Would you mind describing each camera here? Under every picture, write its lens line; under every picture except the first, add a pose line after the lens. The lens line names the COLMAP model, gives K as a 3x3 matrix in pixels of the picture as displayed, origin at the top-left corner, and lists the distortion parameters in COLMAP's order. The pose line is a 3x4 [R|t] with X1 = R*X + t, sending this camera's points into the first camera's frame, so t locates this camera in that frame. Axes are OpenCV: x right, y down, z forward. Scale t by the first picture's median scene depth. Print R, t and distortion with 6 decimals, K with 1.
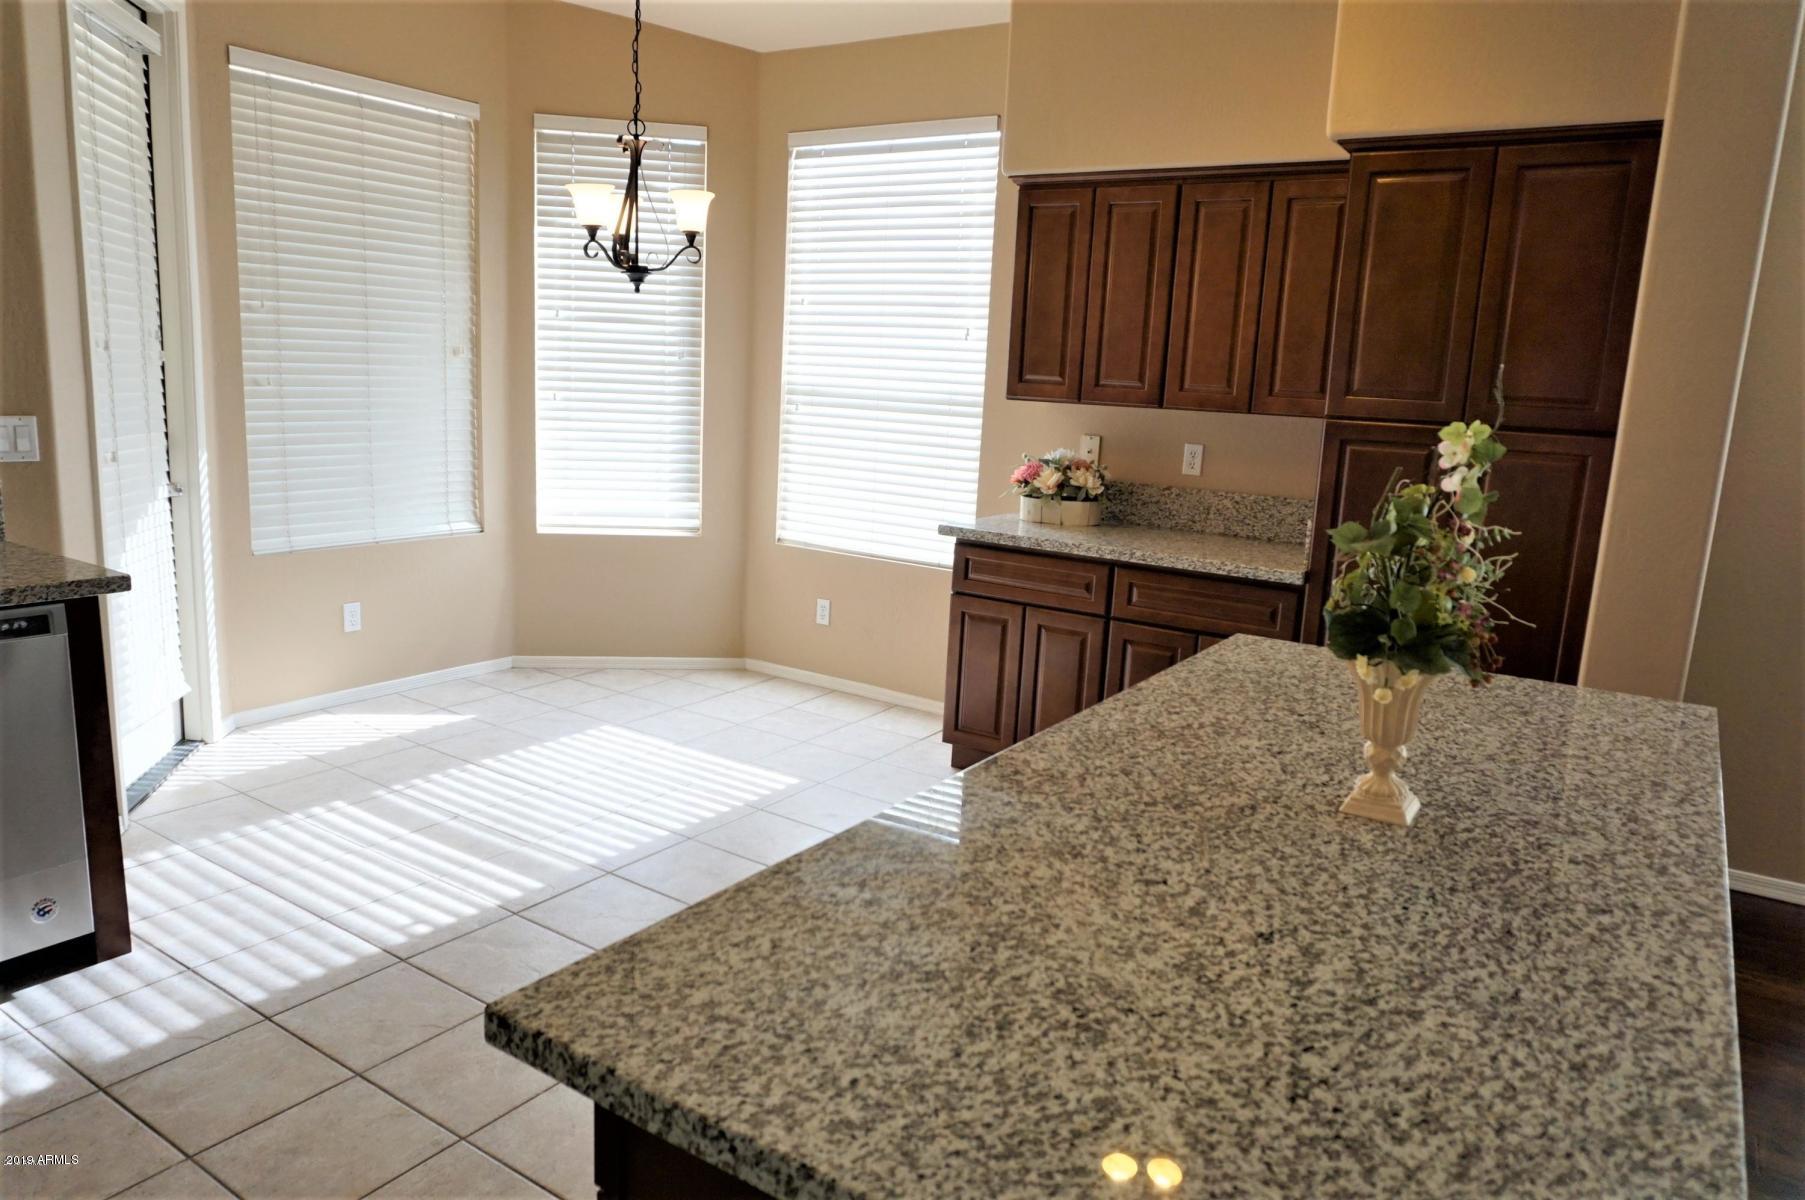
lens RADIAL K [[1200.6, 0, 885.4], [0, 1200.6, 599.1], [0, 0, 1]] dist [-0.048969, 0.024569]
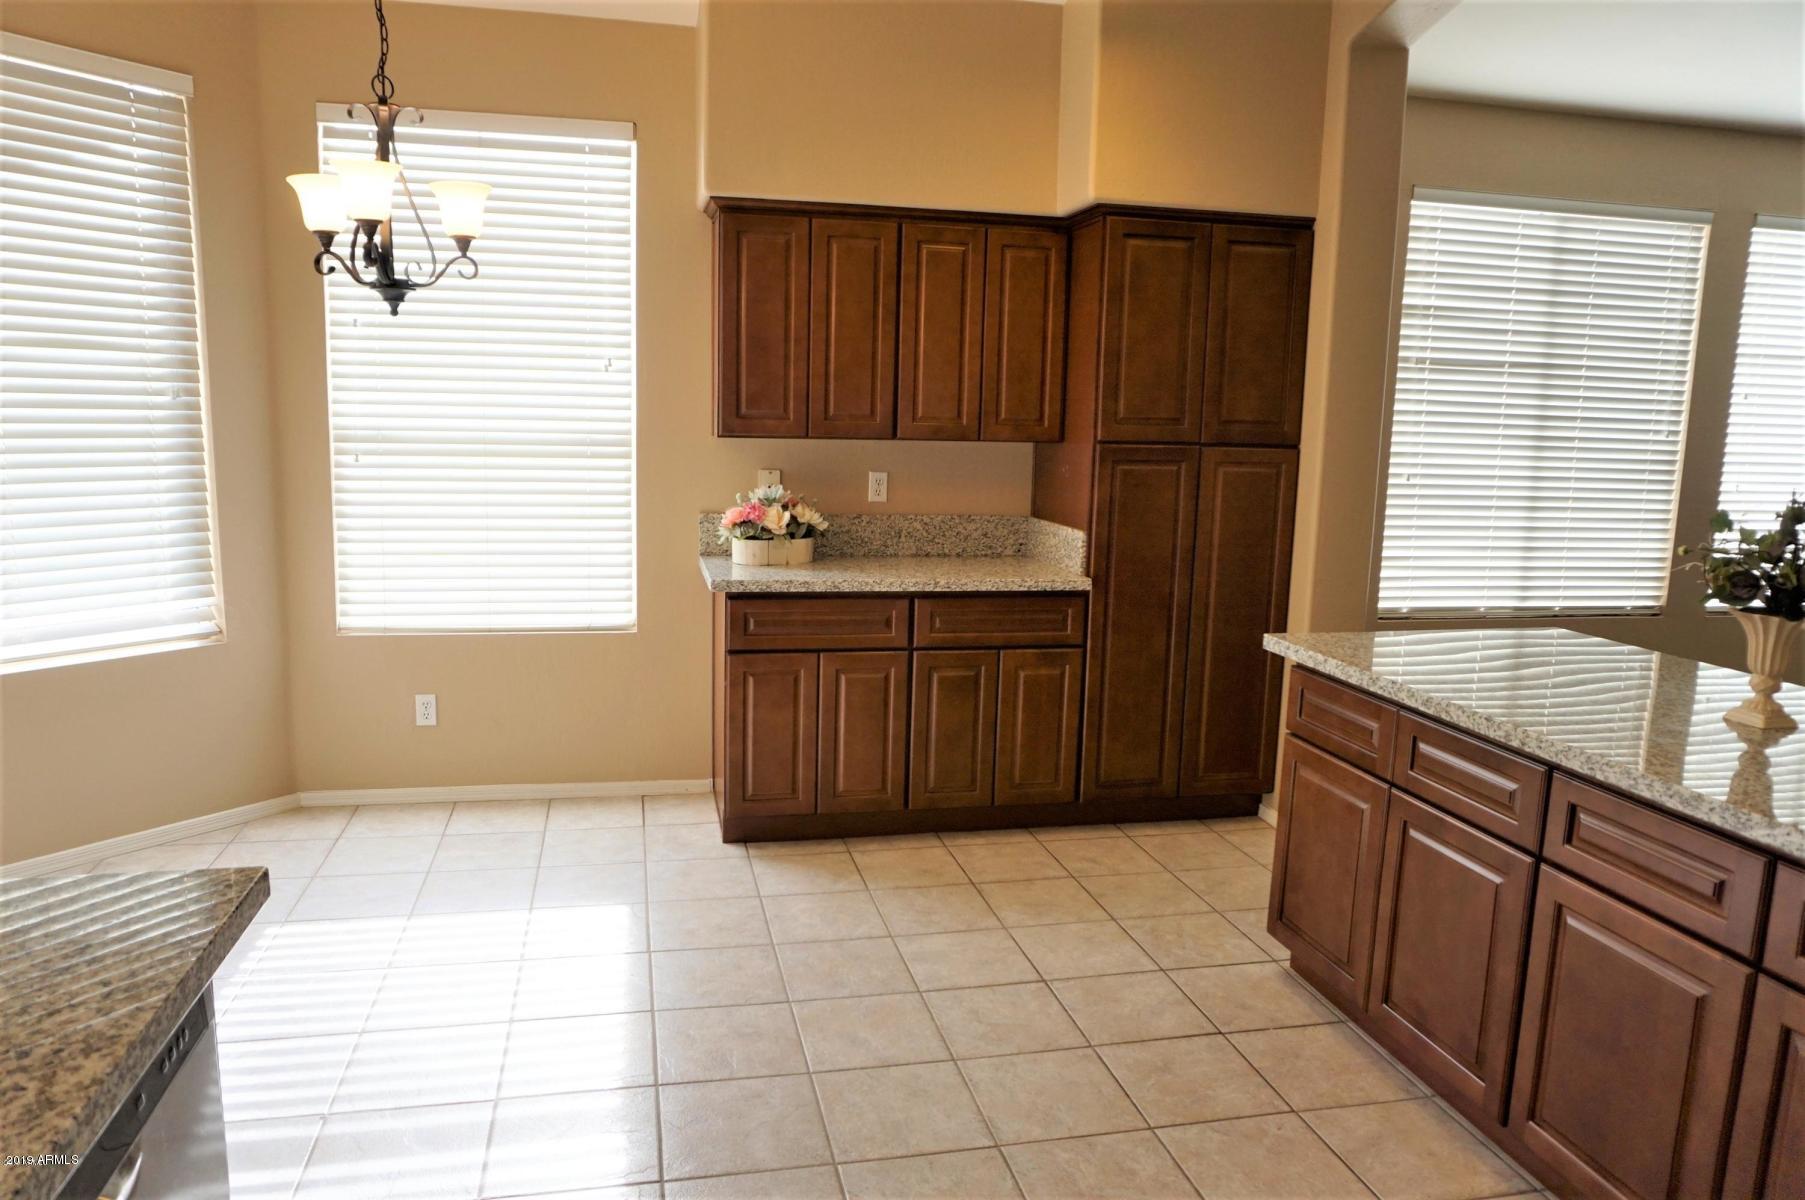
lens RADIAL K [[1200.6, 0, 892.3], [0, 1200.6, 600.5], [0, 0, 1]] dist [-0.048969, 0.024569]
pose [[0.689500, -0.141206, 0.710388, -0.493754], [0.144568, 0.987906, 0.056053, -0.076830], [-0.709711, 0.064051, 0.701575, 0.272026]]
